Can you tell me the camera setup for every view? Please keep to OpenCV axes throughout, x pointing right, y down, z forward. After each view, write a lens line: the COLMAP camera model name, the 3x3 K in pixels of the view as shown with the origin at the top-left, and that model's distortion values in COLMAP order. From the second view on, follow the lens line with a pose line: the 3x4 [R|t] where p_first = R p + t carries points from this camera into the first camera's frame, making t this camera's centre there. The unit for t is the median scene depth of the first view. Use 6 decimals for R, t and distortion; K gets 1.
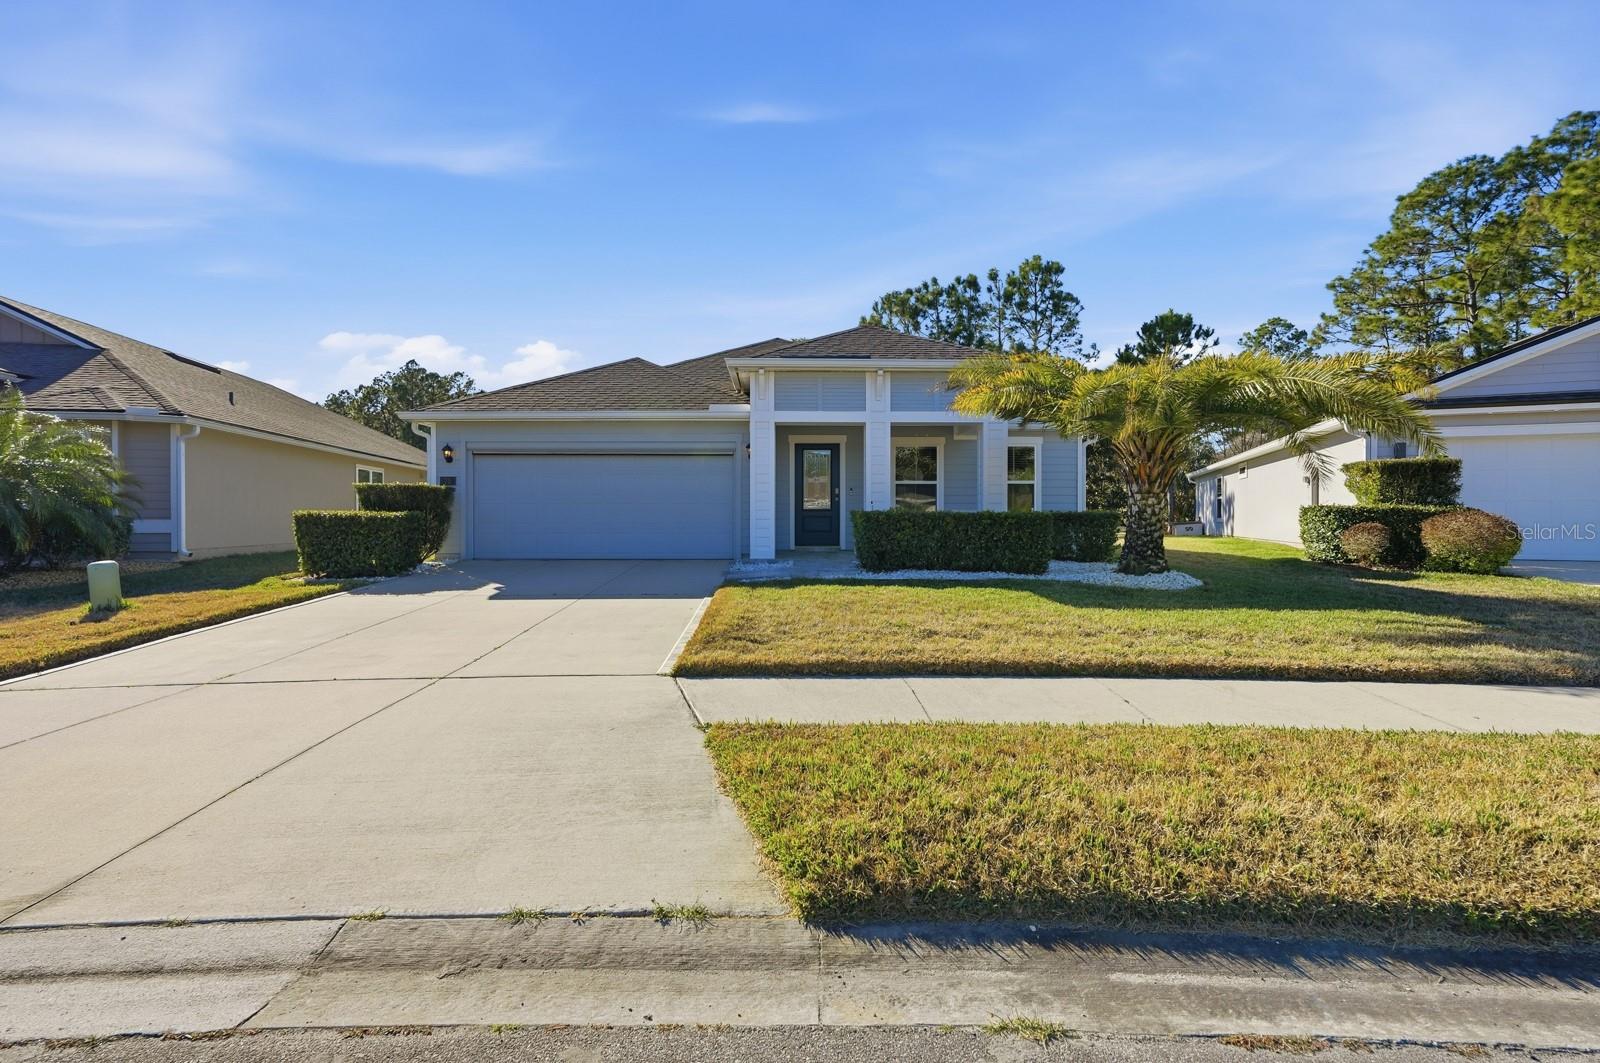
lens RADIAL K [[746.2, 0, 800.0], [0, 746.2, 531.5], [0, 0, 1]] dist [-0.016520, 0.012075]
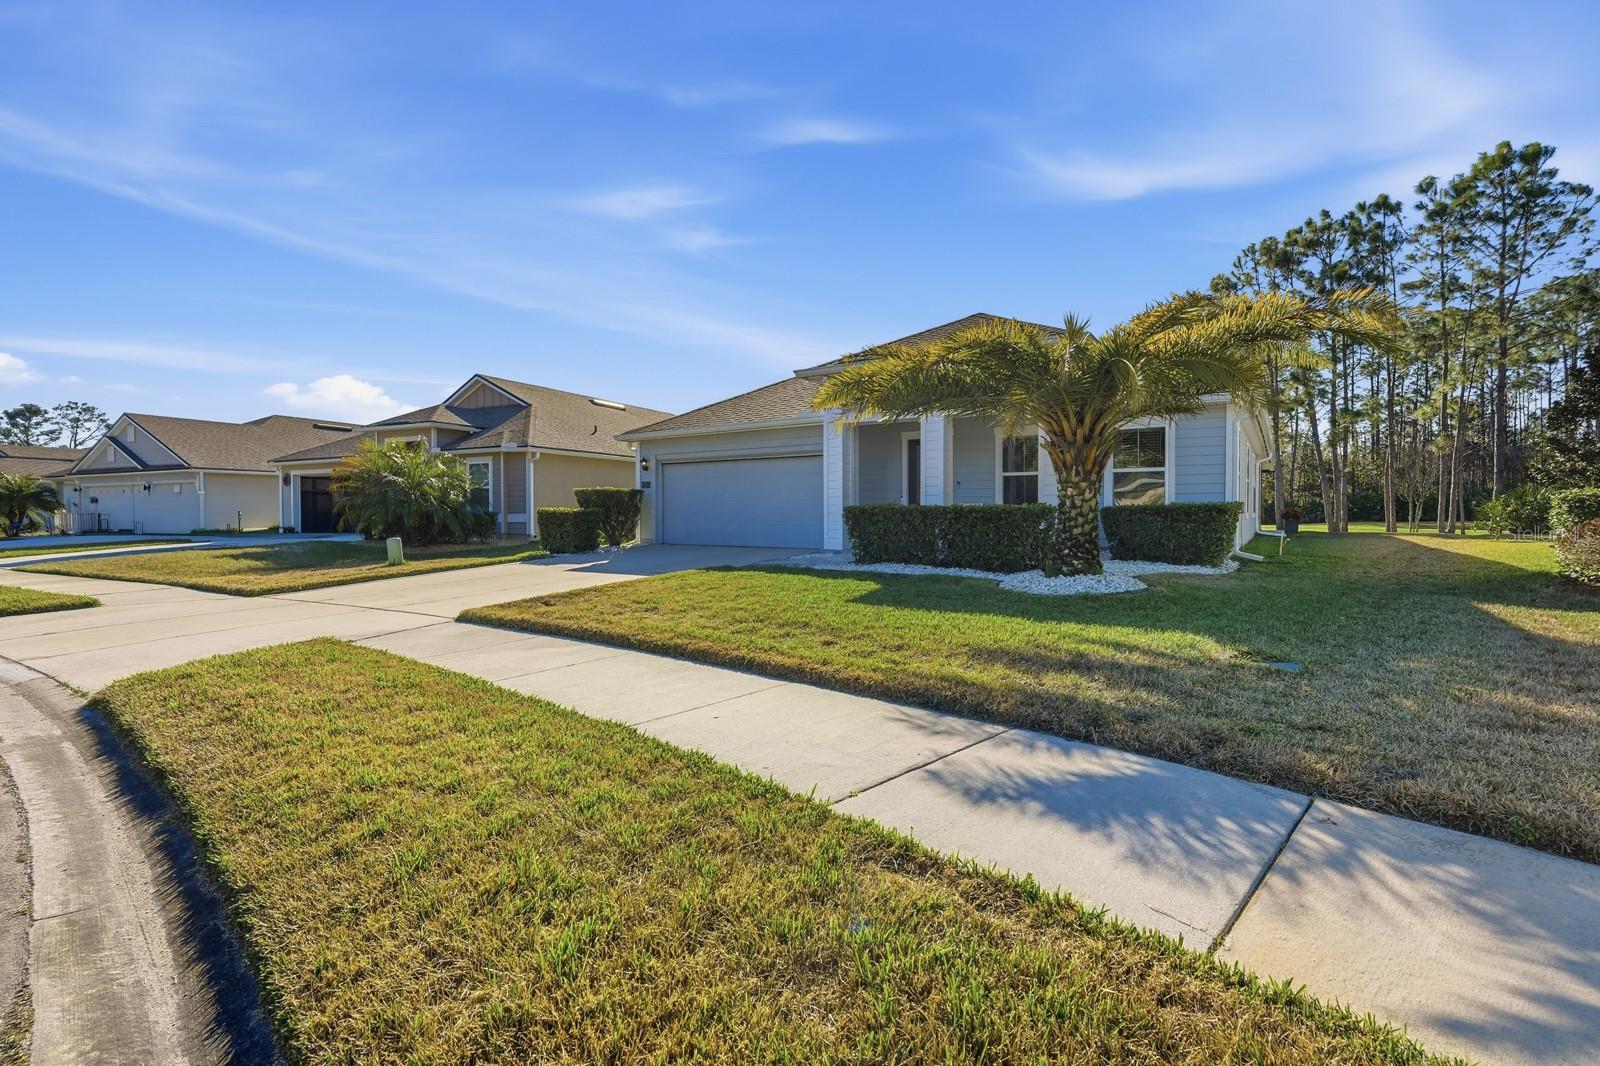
lens RADIAL K [[727.8, 0, 800.0], [0, 727.8, 533.0], [0, 0, 1]] dist [-0.003451, 0.010799]
pose [[0.821889, 0.012880, -0.569502, 0.181270], [-0.006074, 0.999886, 0.013848, -0.000763], [0.569615, -0.007922, 0.821873, 0.033204]]
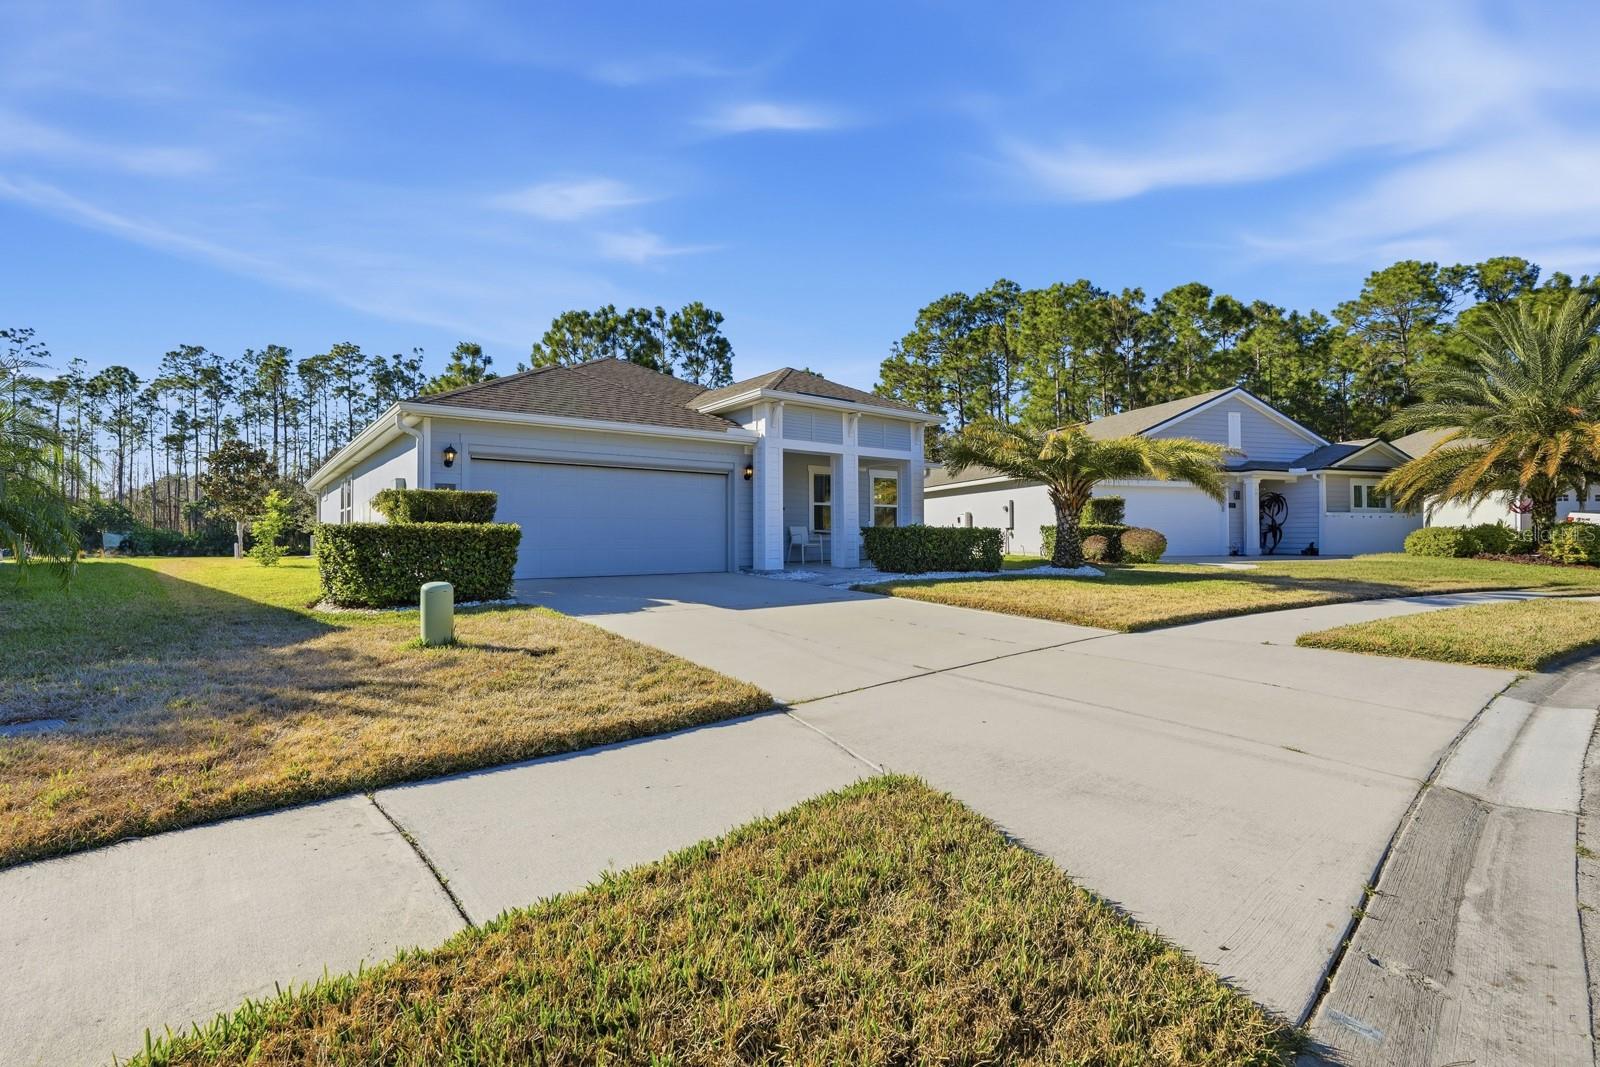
lens RADIAL K [[727.8, 0, 800.0], [0, 727.8, 533.5], [0, 0, 1]] dist [-0.003451, 0.010799]
pose [[0.798445, -0.000441, 0.602068, -0.239896], [0.014123, 0.999738, -0.017998, 0.001154], [-0.601903, 0.022874, 0.798242, 0.036240]]
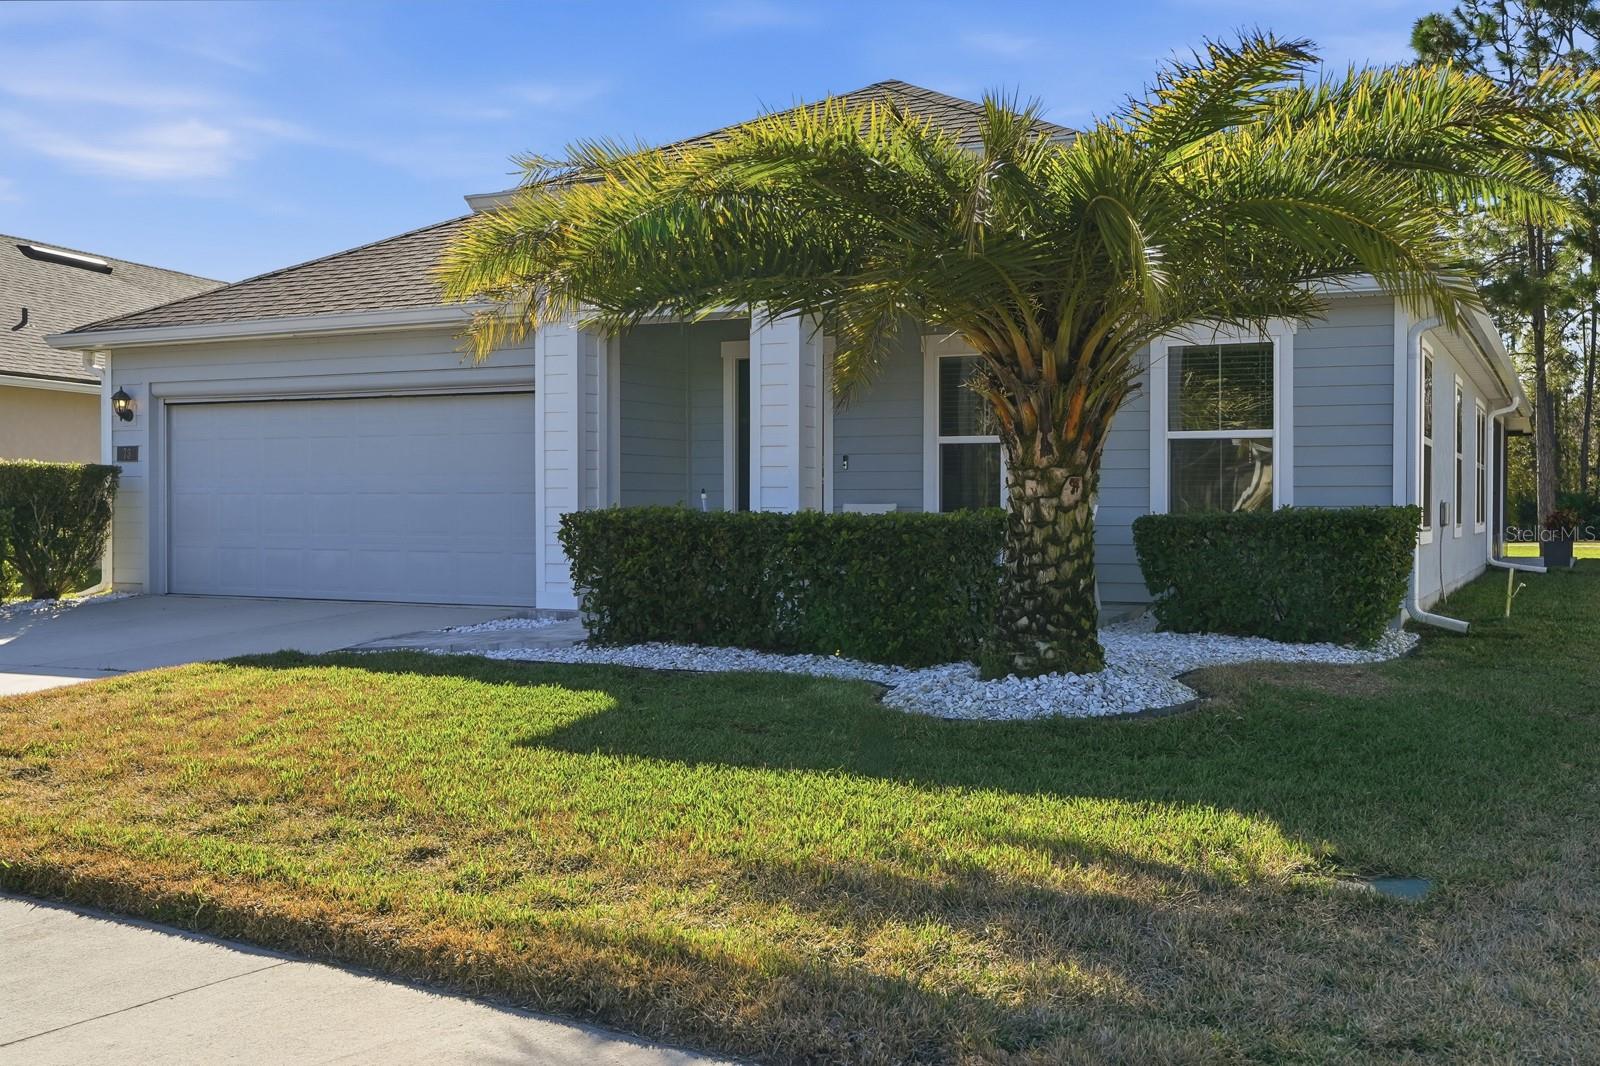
lens RADIAL K [[1634.4, 0, 800.0], [0, 1634.4, 533.0], [0, 0, 1]] dist [0.015106, 0.007761]
pose [[0.893713, 0.006038, -0.448598, 0.194600], [-0.007266, 0.999973, -0.001015, -0.004205], [0.448580, 0.004167, 0.893733, 0.047876]]
